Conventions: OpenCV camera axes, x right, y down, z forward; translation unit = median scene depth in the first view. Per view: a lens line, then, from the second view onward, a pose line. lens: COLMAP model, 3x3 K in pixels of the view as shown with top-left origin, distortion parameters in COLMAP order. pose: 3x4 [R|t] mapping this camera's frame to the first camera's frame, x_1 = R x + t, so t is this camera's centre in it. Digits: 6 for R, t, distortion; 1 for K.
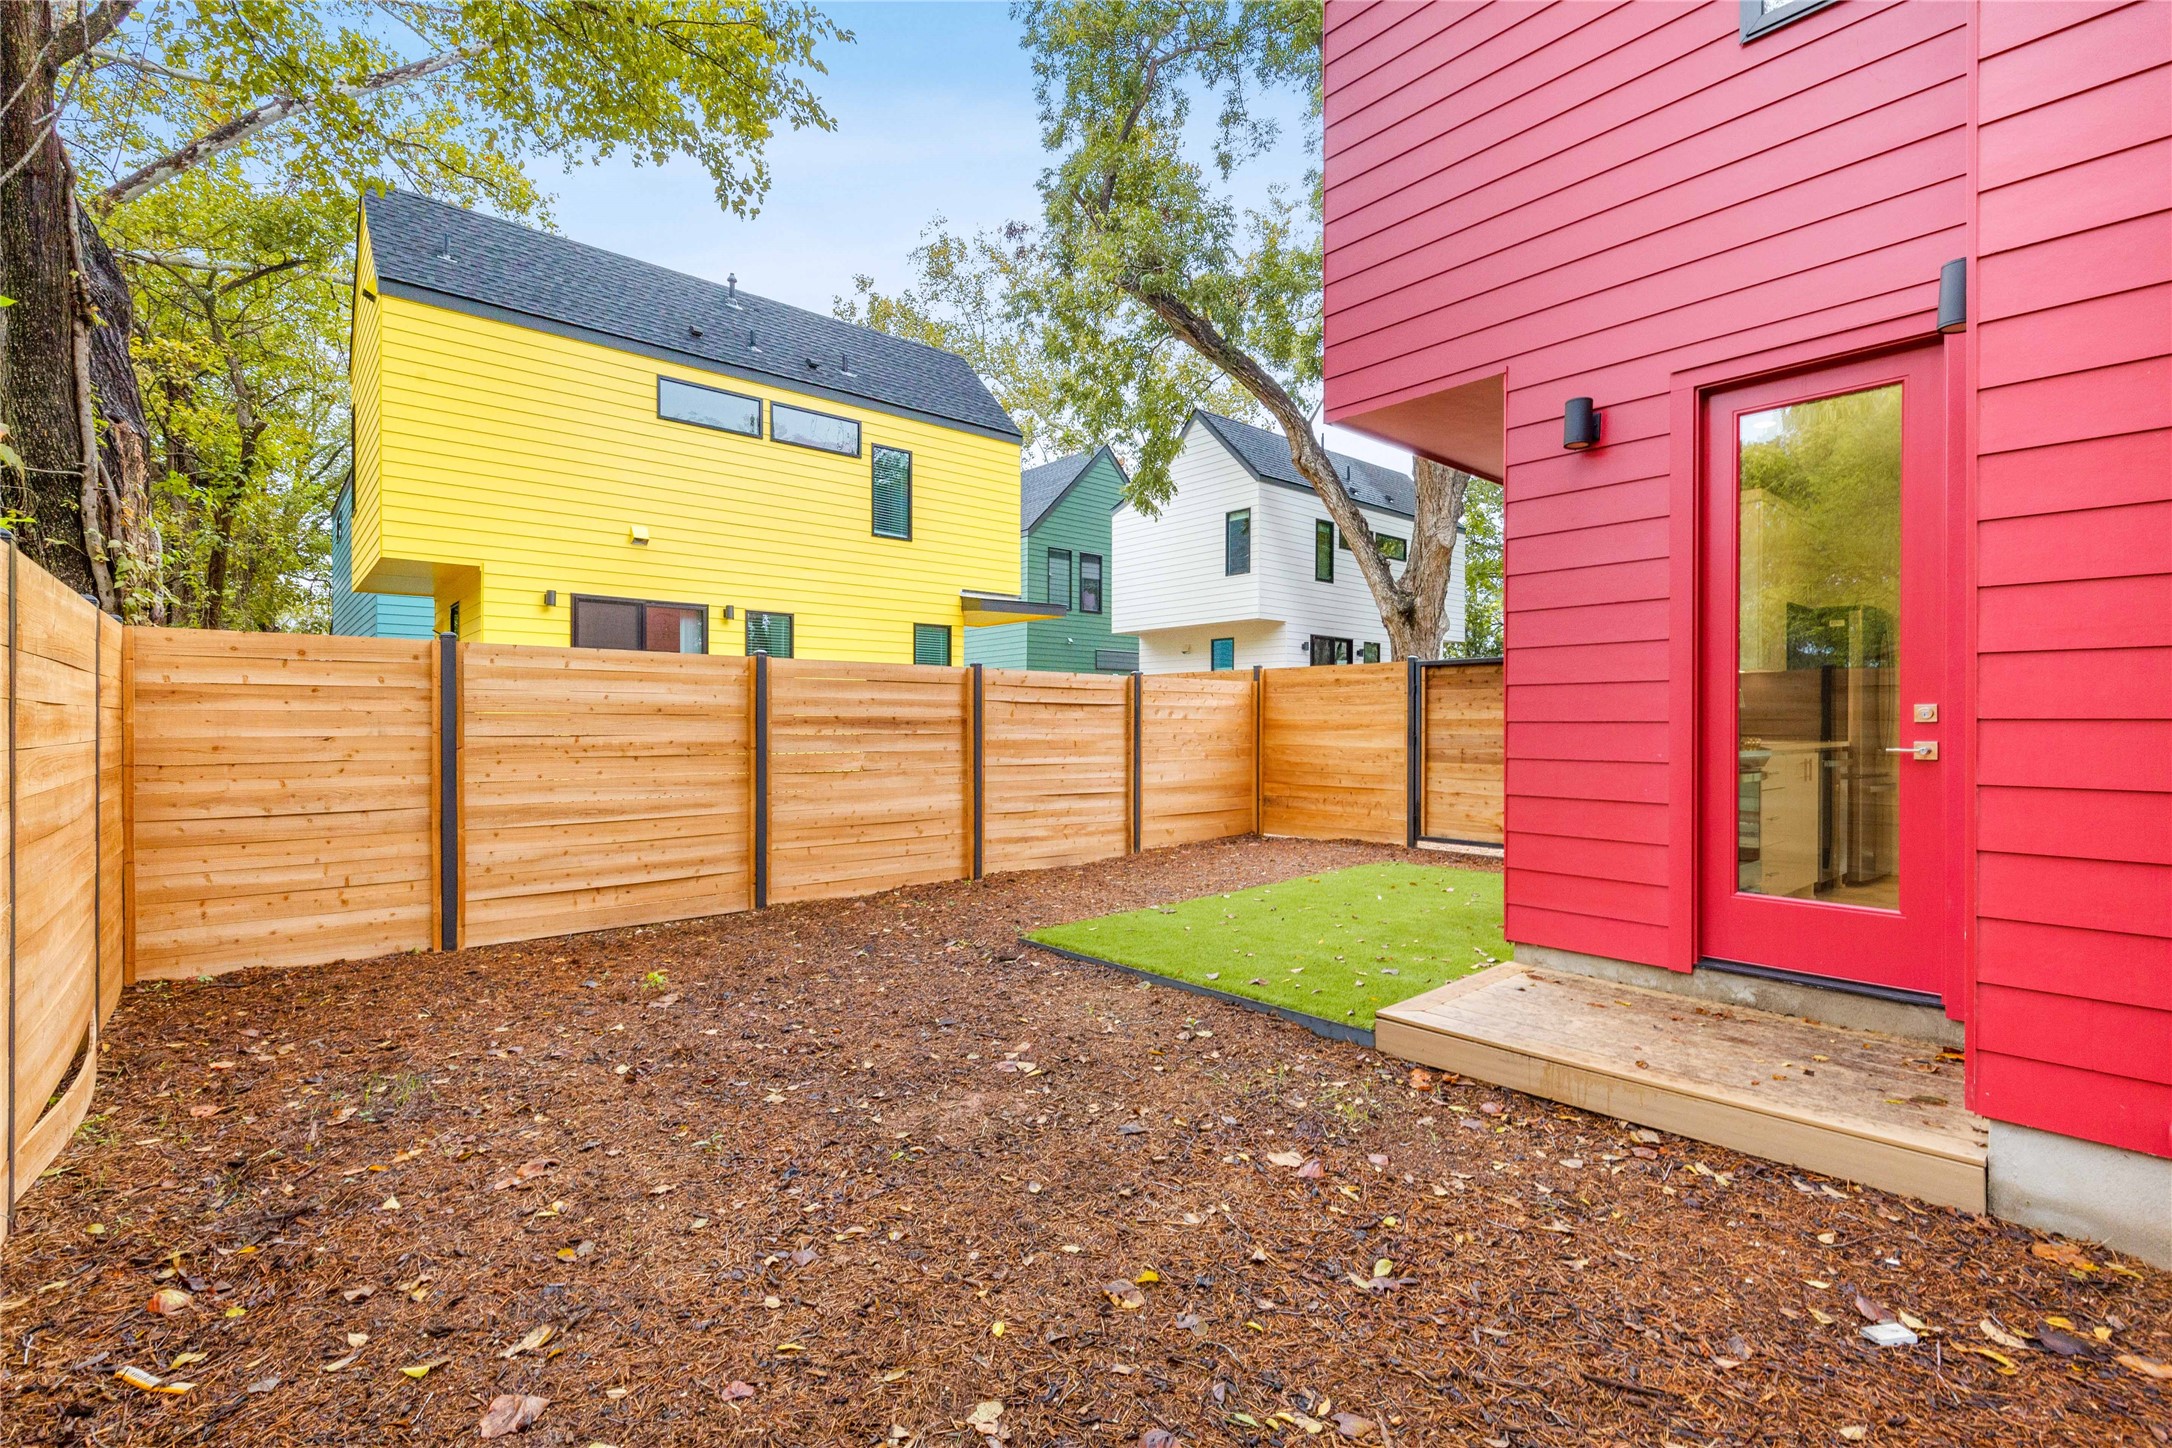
lens RADIAL K [[988.6, 0, 1074.6], [0, 988.6, 733.1], [0, 0, 1]] dist [0.012536, -0.001550]
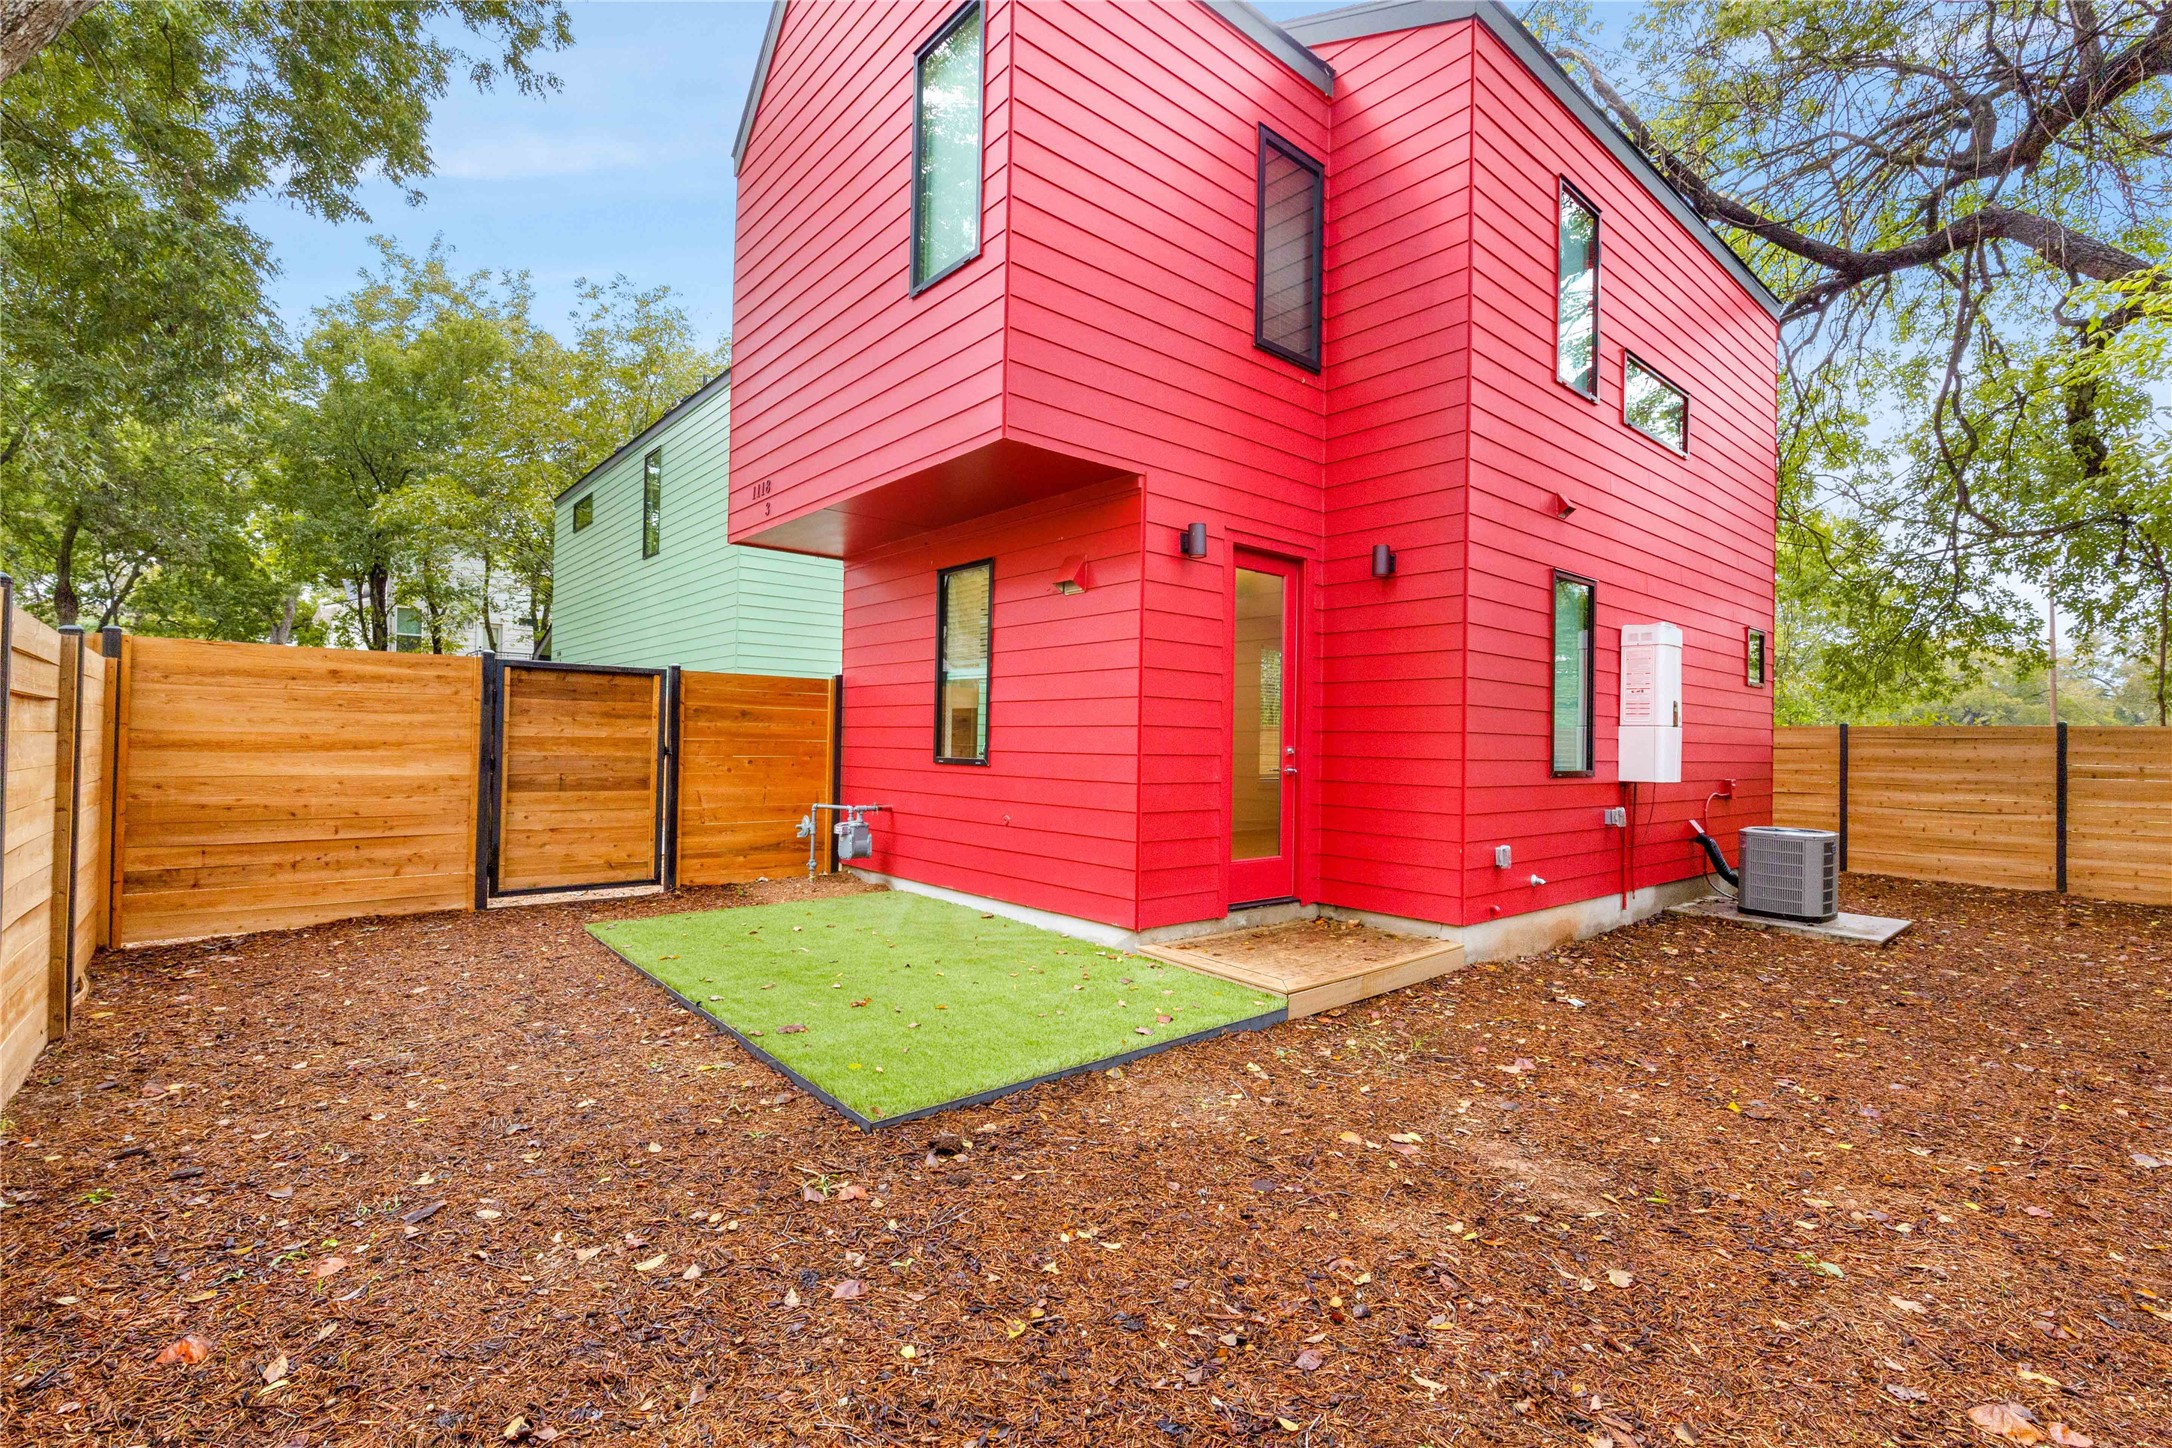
lens RADIAL K [[988.6, 0, 1096.8], [0, 988.6, 729.1], [0, 0, 1]] dist [0.012536, -0.001550]
pose [[-0.024298, 0.011896, 0.999634, -0.433251], [-0.008628, 0.999889, -0.012109, -0.014705], [-0.999668, -0.008920, -0.024192, 0.583835]]
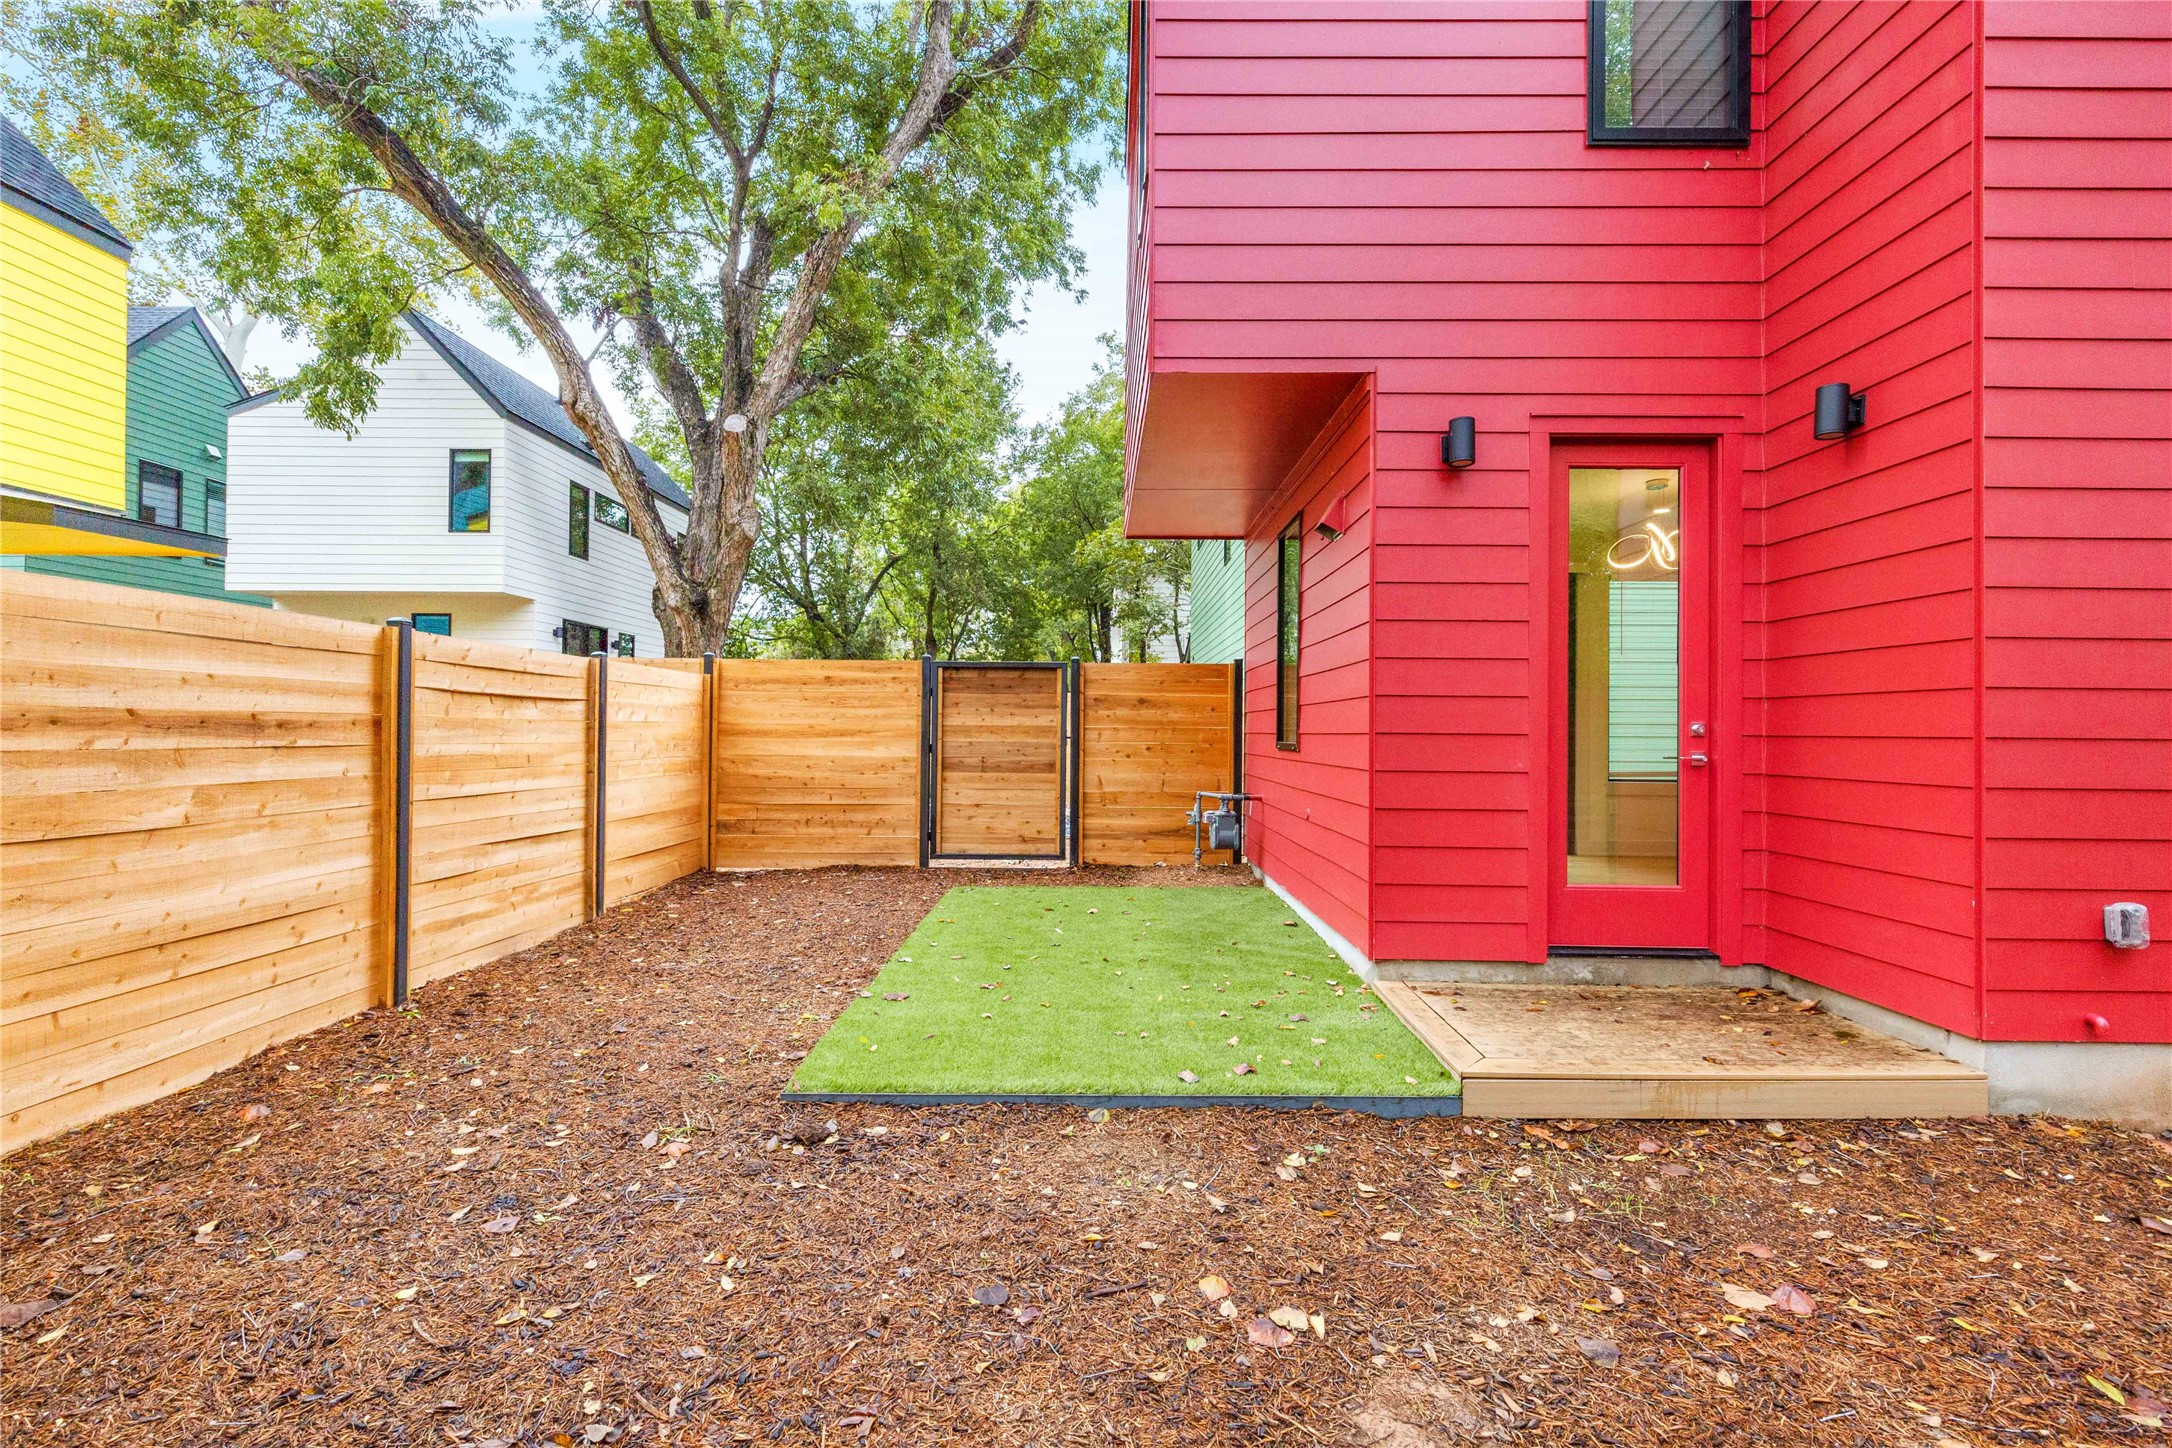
lens RADIAL K [[988.6, 0, 1088.0], [0, 988.6, 724.6], [0, 0, 1]] dist [0.012536, -0.001550]
pose [[0.651627, 0.009139, 0.758484, -0.257108], [-0.000482, 0.999932, -0.011634, -0.004169], [-0.758539, 0.007216, 0.651588, 0.313412]]
